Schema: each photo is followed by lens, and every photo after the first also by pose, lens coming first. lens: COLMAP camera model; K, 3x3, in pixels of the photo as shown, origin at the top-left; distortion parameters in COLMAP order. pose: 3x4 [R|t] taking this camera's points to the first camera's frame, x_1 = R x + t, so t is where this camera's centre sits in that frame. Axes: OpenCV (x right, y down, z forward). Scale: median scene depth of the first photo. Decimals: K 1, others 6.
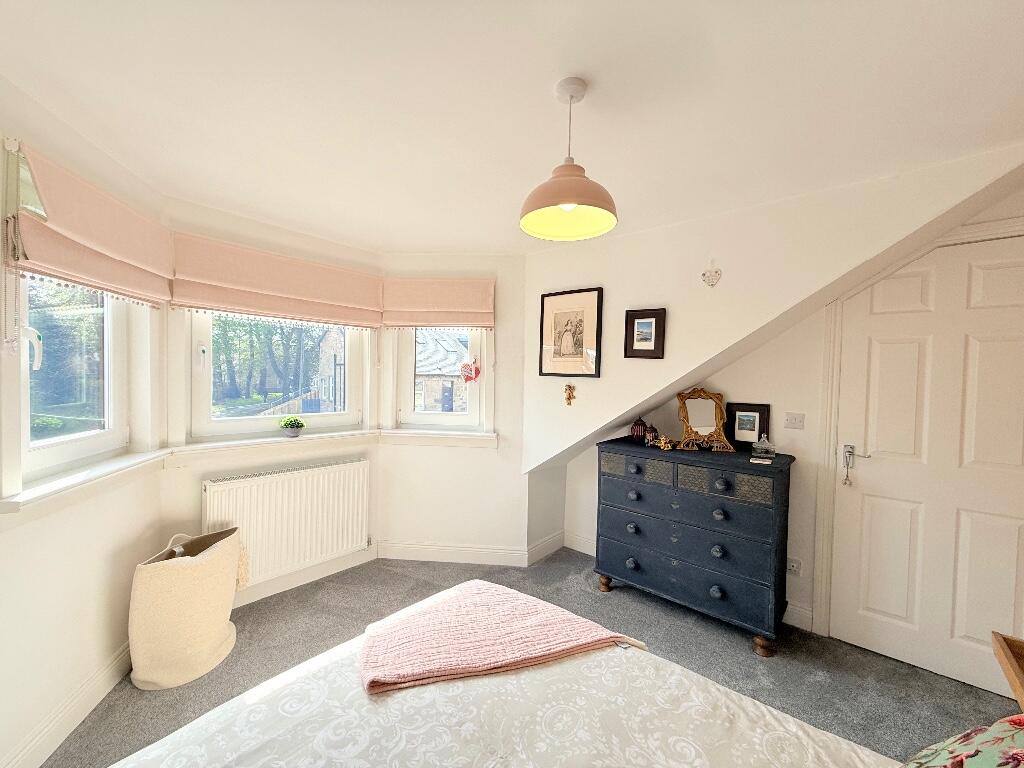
lens RADIAL K [[409.8, 0, 506.8], [0, 409.8, 384.6], [0, 0, 1]] dist [-0.000580, 0.000087]
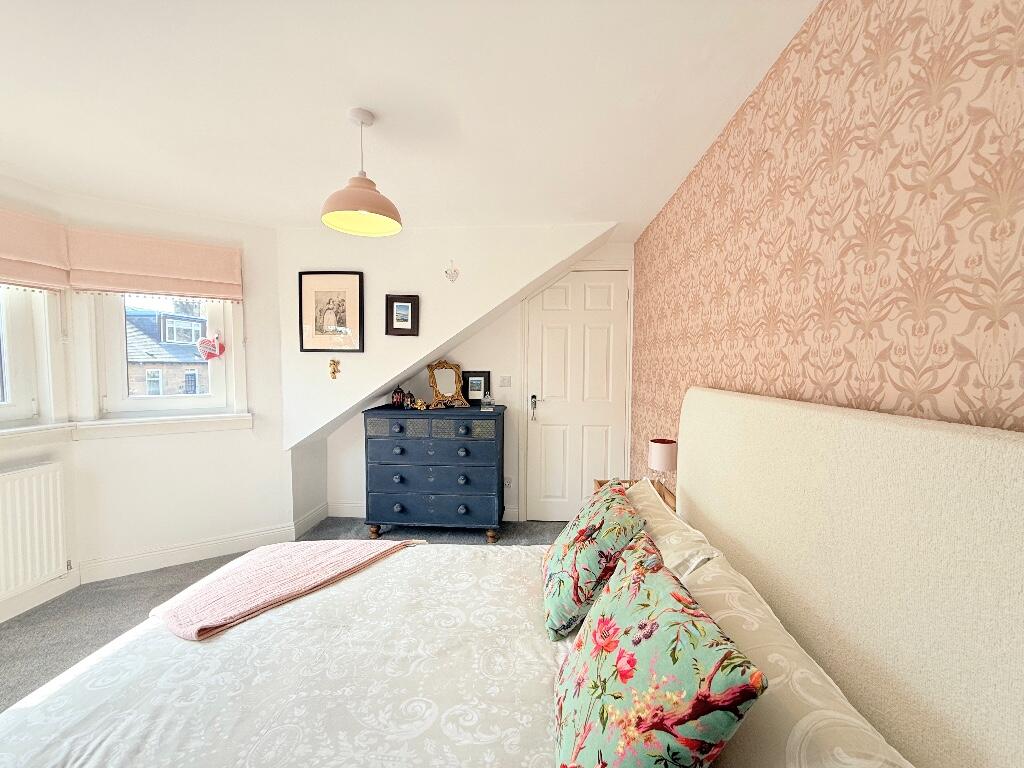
lens RADIAL K [[409.5, 0, 512.0], [0, 409.5, 384.0], [0, 0, 1]] dist [-0.001232, 0.000372]
pose [[0.797030, -0.050792, 0.601800, -0.135337], [0.026793, 0.998450, 0.048784, 0.026532], [-0.603345, -0.022759, 0.797156, -0.151768]]
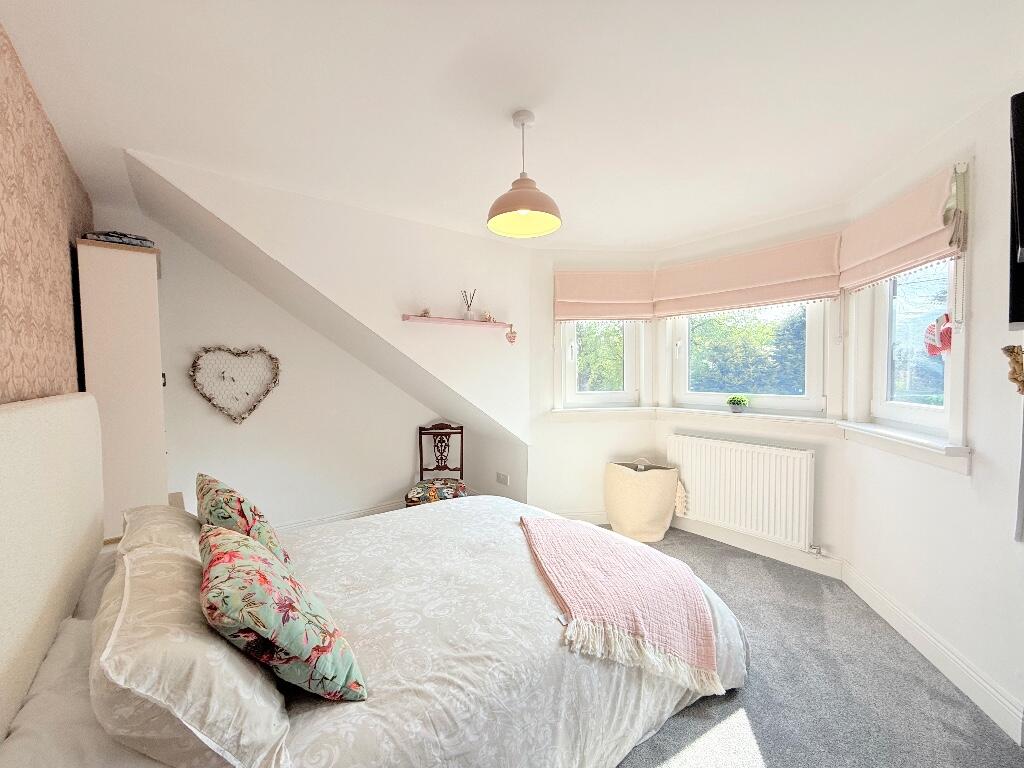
lens RADIAL K [[409.5, 0, 512.0], [0, 409.5, 384.0], [0, 0, 1]] dist [-0.001232, 0.000372]
pose [[-0.170038, 0.007978, -0.985405, 0.704369], [-0.015949, 0.999814, 0.010847, 0.046444], [0.985308, 0.017561, -0.169879, 0.586905]]
